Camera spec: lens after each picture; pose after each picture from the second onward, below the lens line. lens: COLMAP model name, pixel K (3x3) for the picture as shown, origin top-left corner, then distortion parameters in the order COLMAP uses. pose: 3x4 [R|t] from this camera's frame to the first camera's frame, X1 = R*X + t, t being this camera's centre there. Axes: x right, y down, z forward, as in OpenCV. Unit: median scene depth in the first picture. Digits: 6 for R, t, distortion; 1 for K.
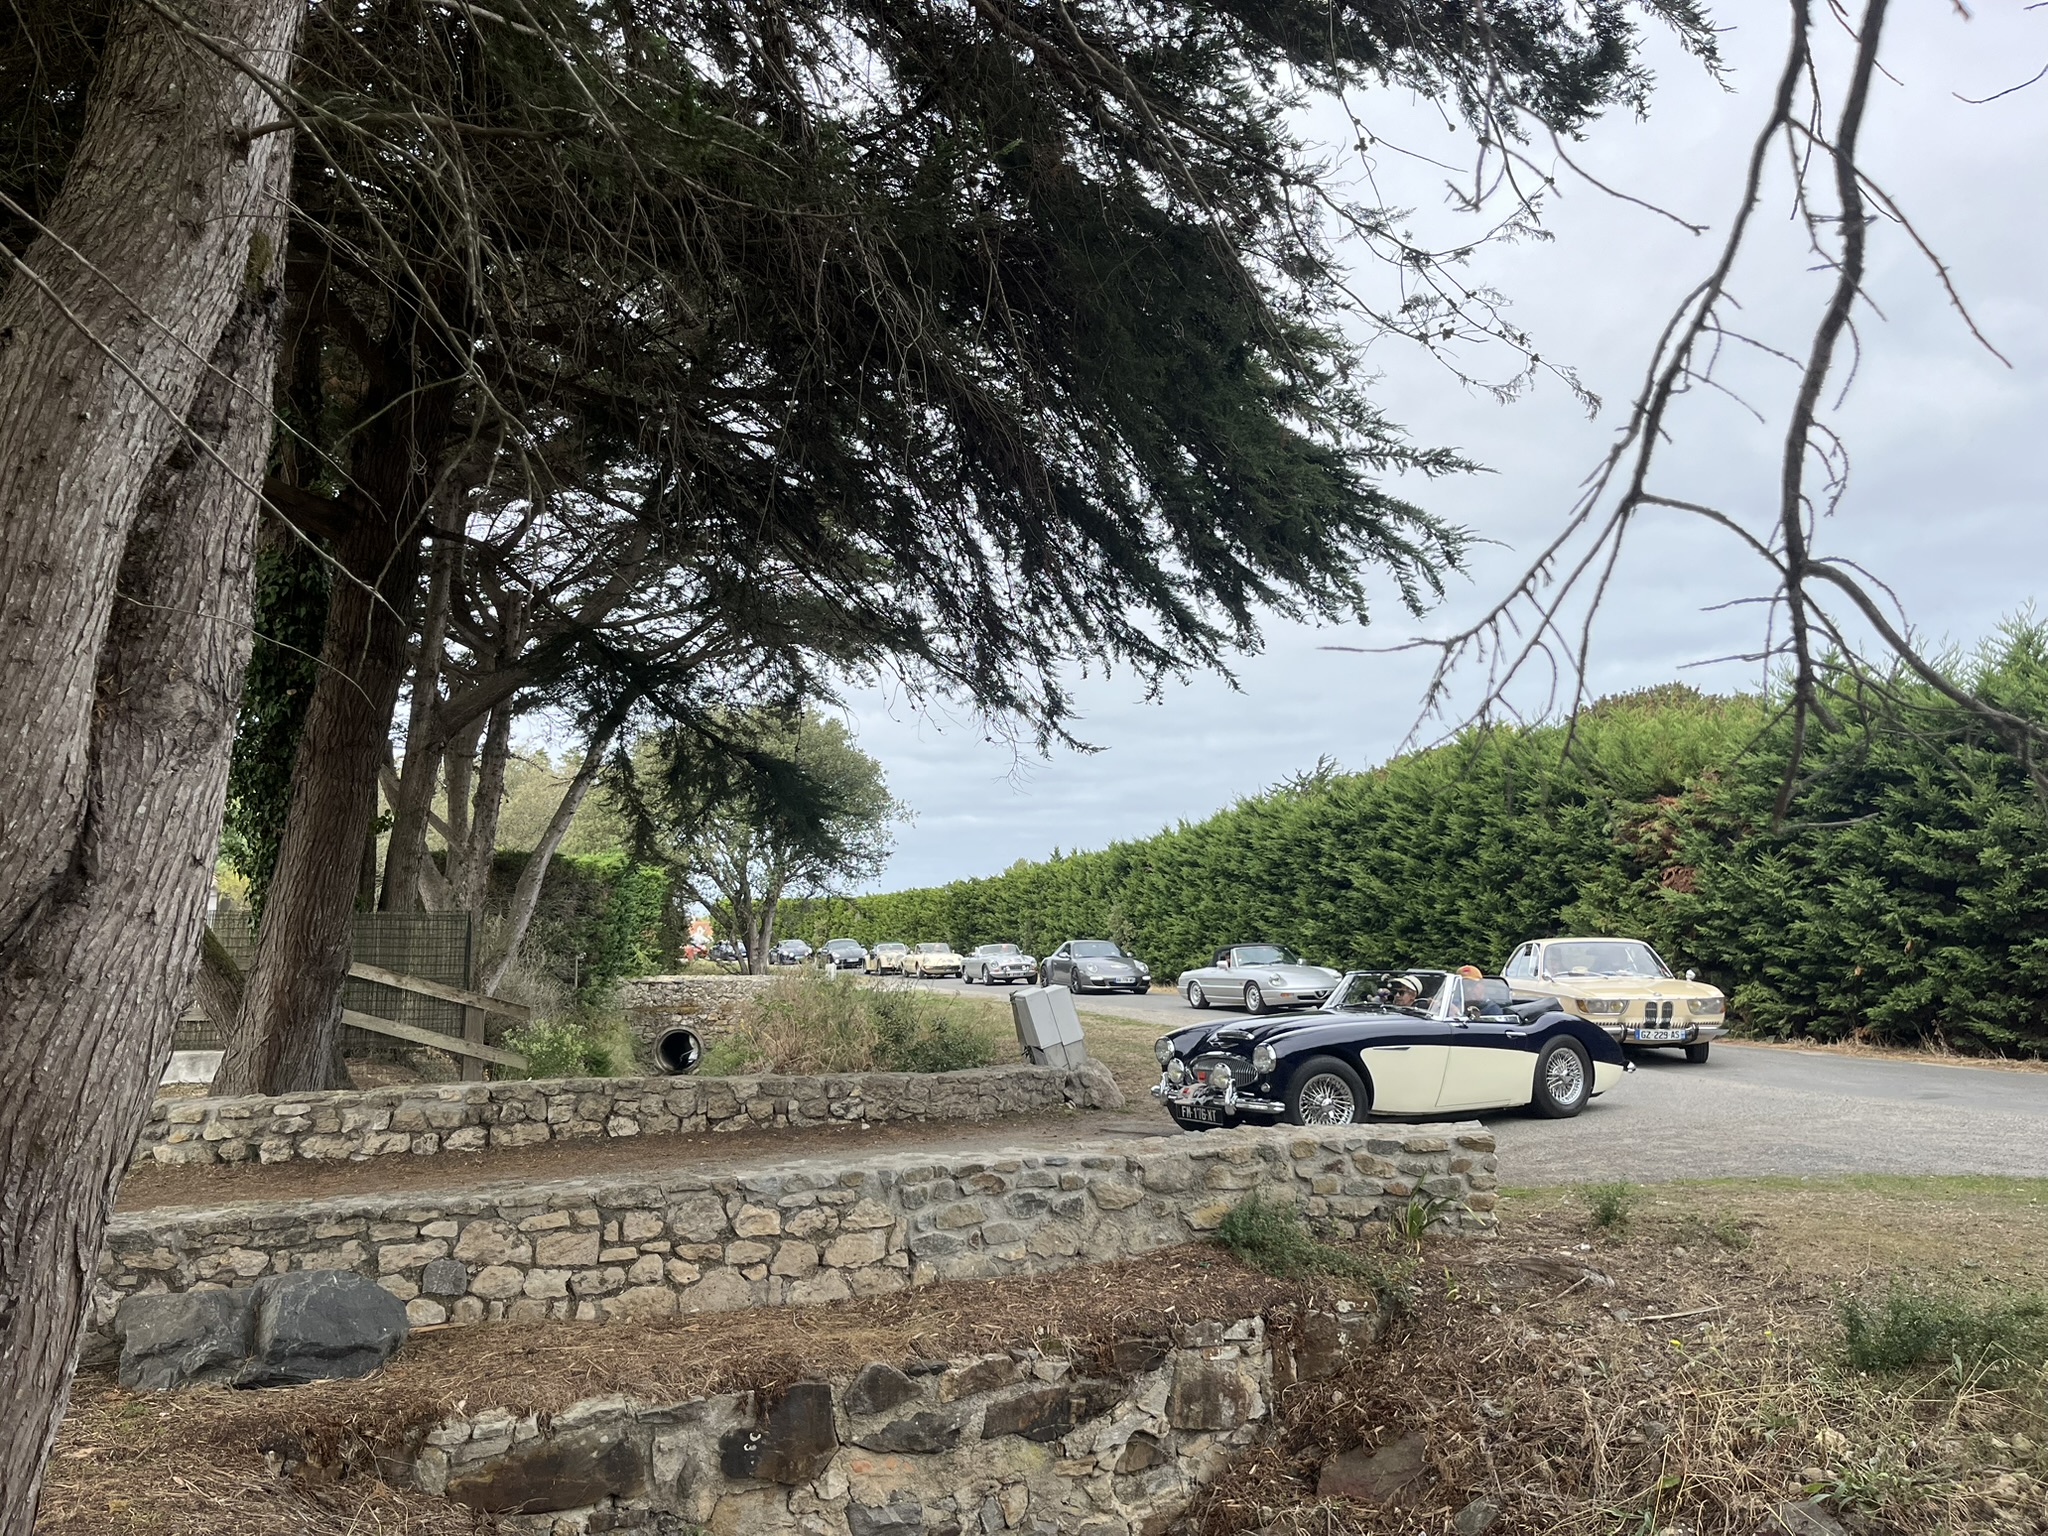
lens RADIAL K [[1531.7, 0, 1013.1], [0, 1531.7, 778.6], [0, 0, 1]] dist [0.060438, -0.076331]
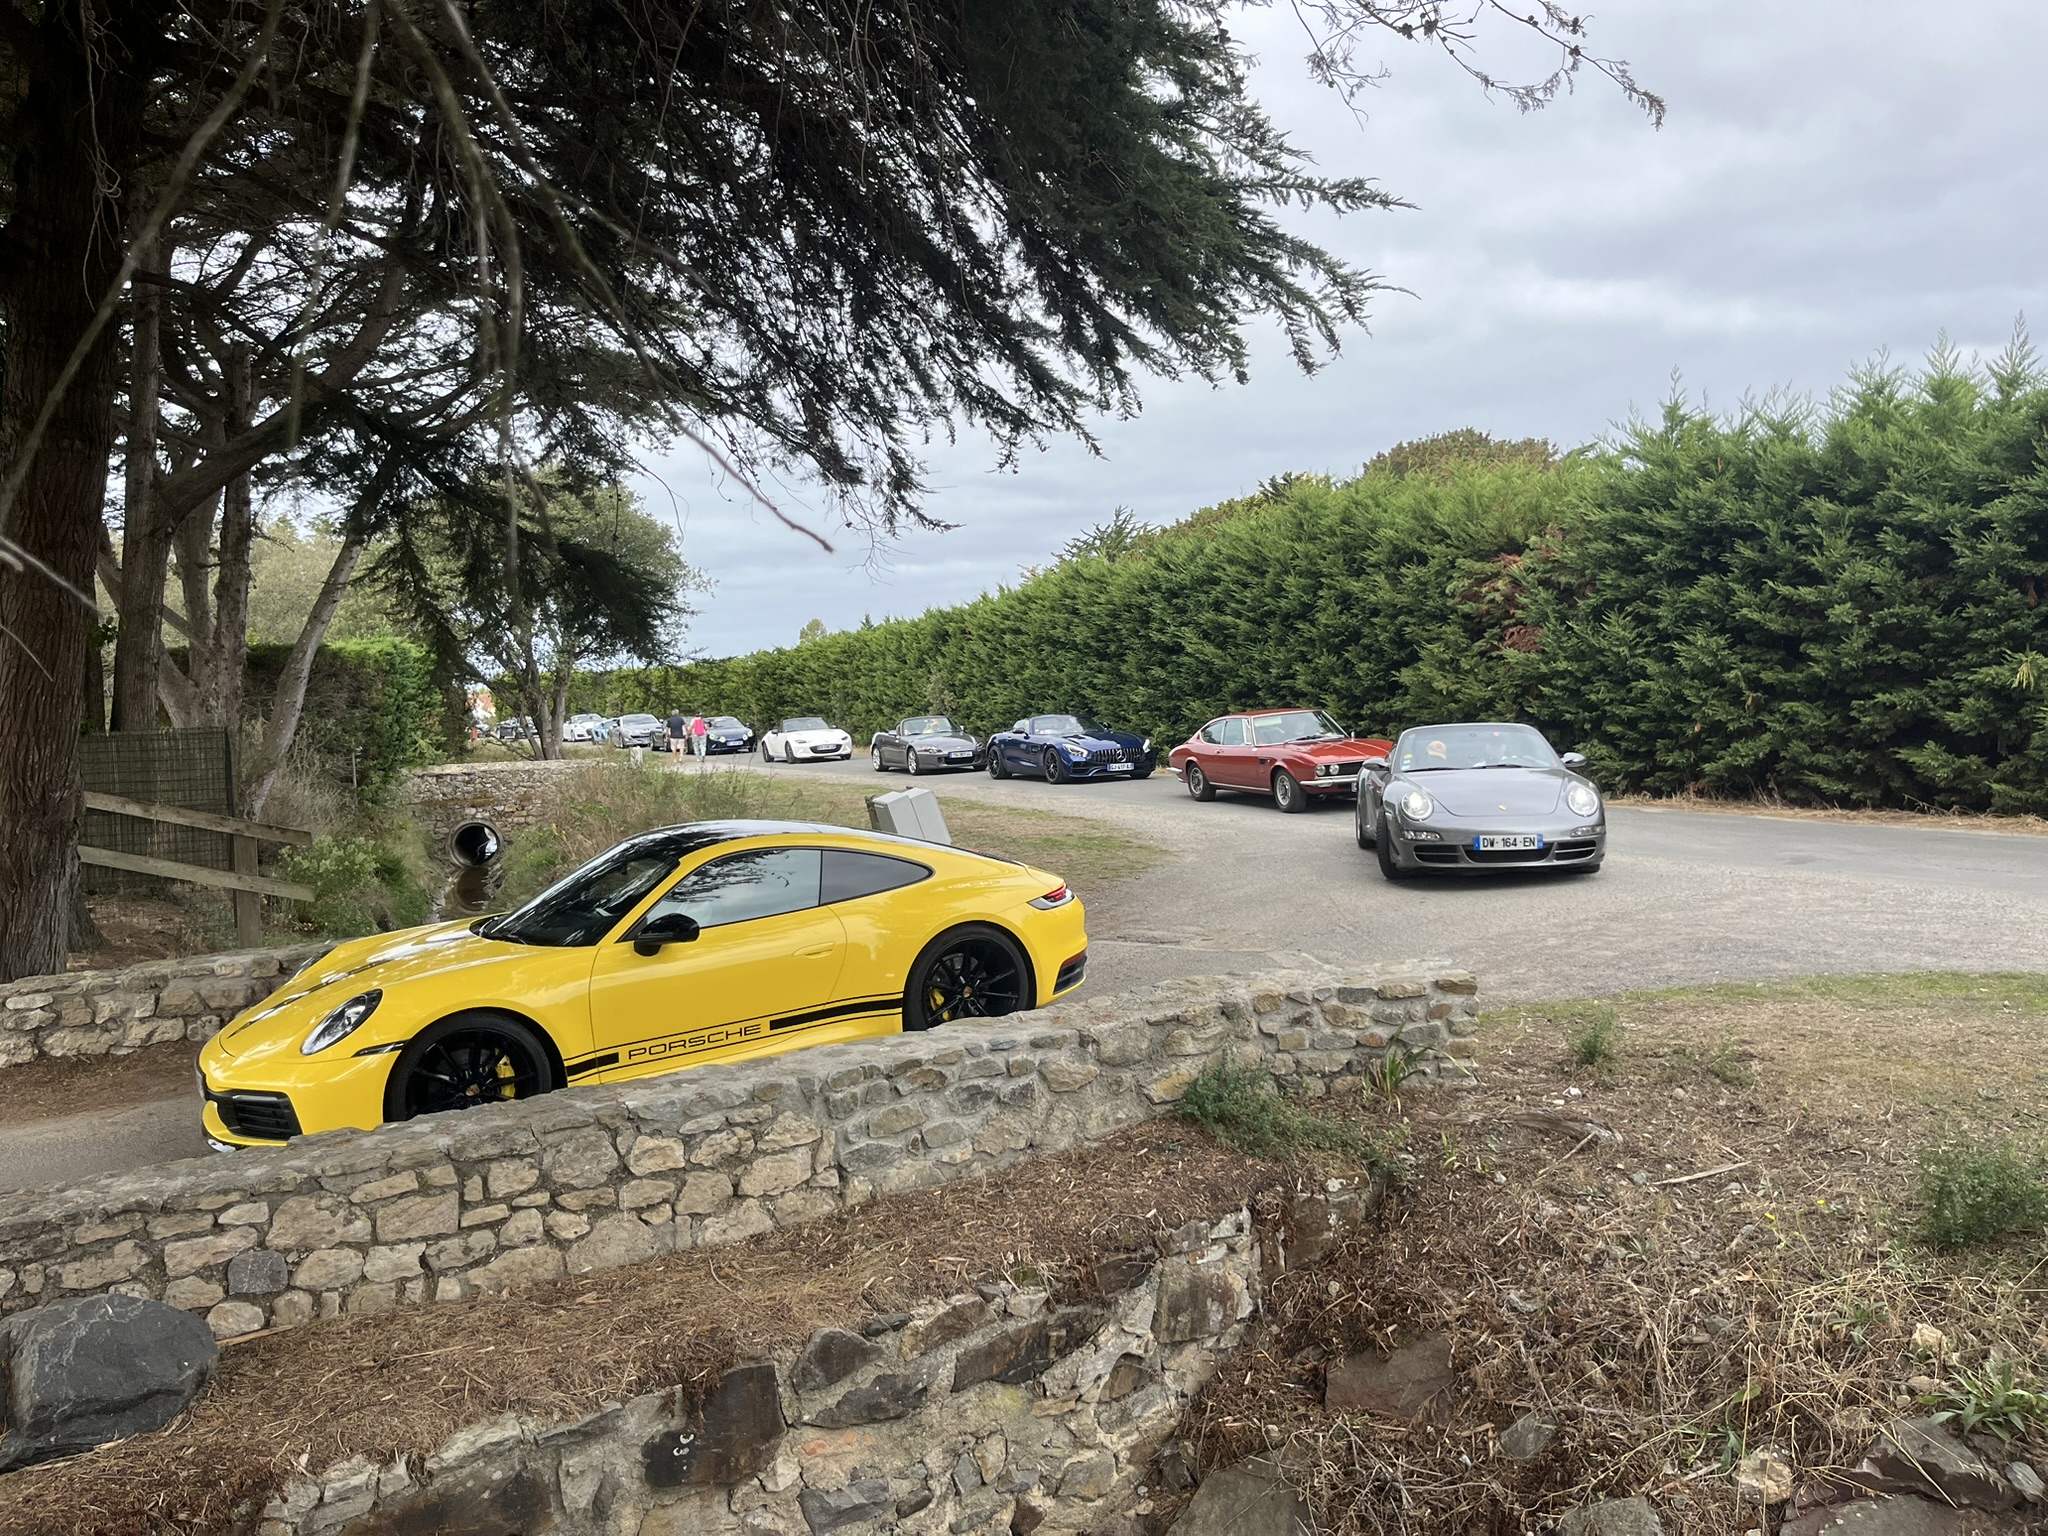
lens RADIAL K [[1531.7, 0, 1037.0], [0, 1531.7, 768.0], [0, 0, 1]] dist [0.060438, -0.076331]
pose [[0.988337, -0.044768, 0.145551, -0.050278], [0.022157, 0.987915, 0.153405, -0.024338], [-0.150660, -0.148391, 0.977385, 0.132528]]
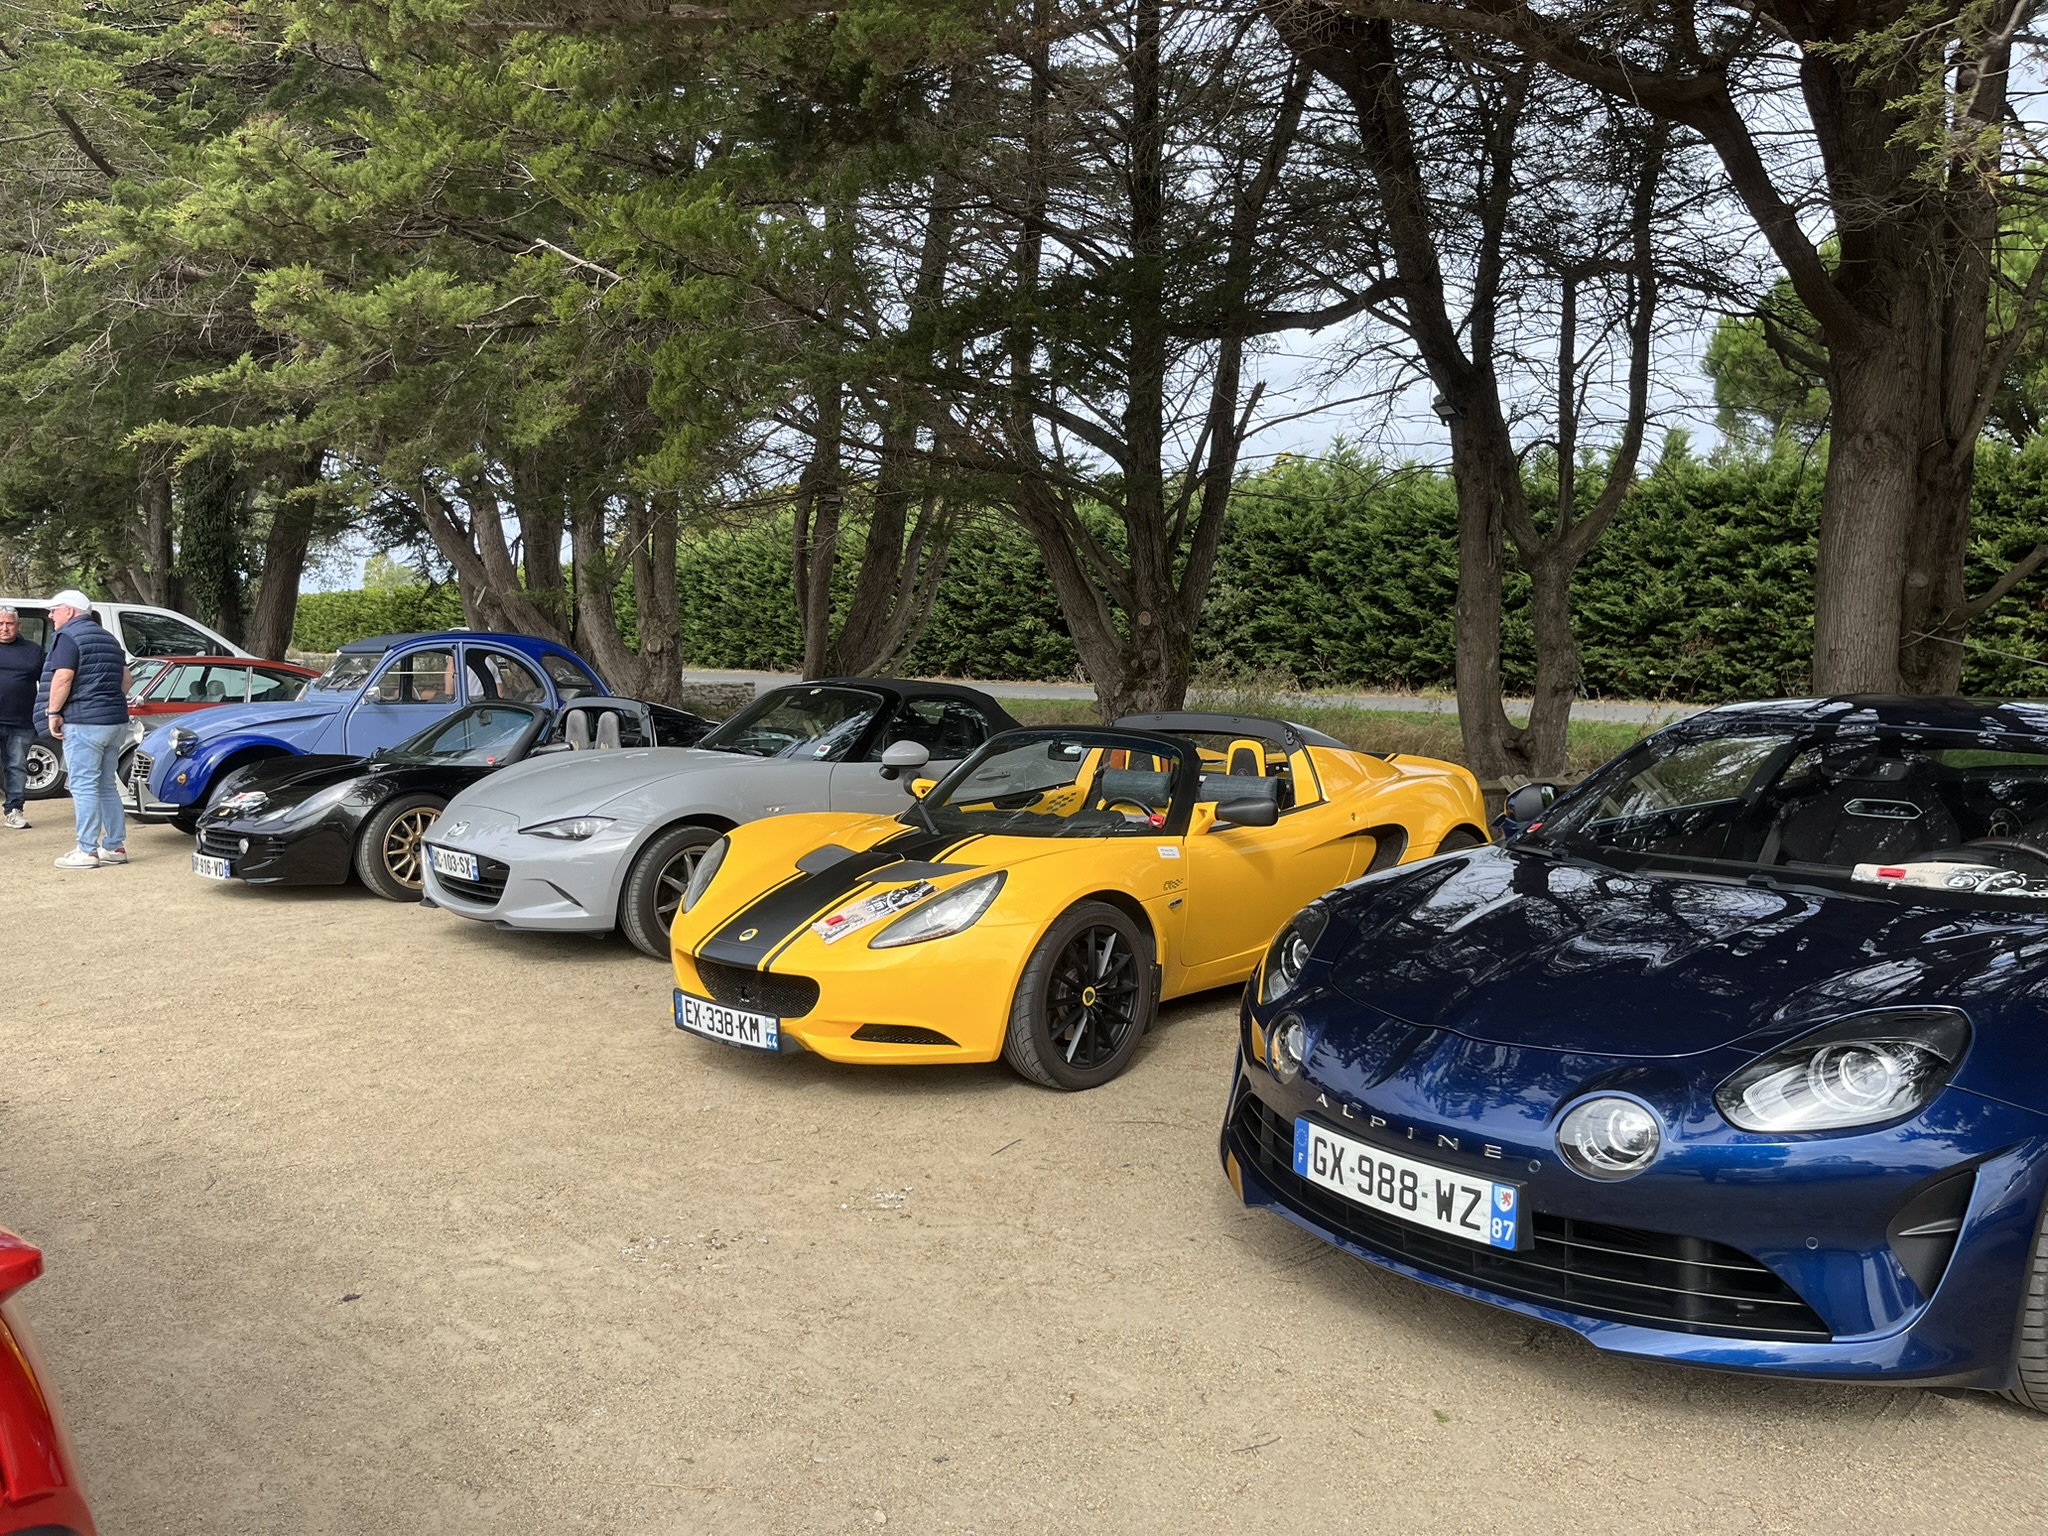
lens RADIAL K [[1531.7, 0, 1043.2], [0, 1531.7, 777.3], [0, 0, 1]] dist [0.060438, -0.076331]
pose [[0.914100, -0.035006, 0.403974, -0.412662], [-0.044513, 0.981582, 0.185781, -0.193800], [-0.403038, -0.187805, 0.895706, -1.963836]]
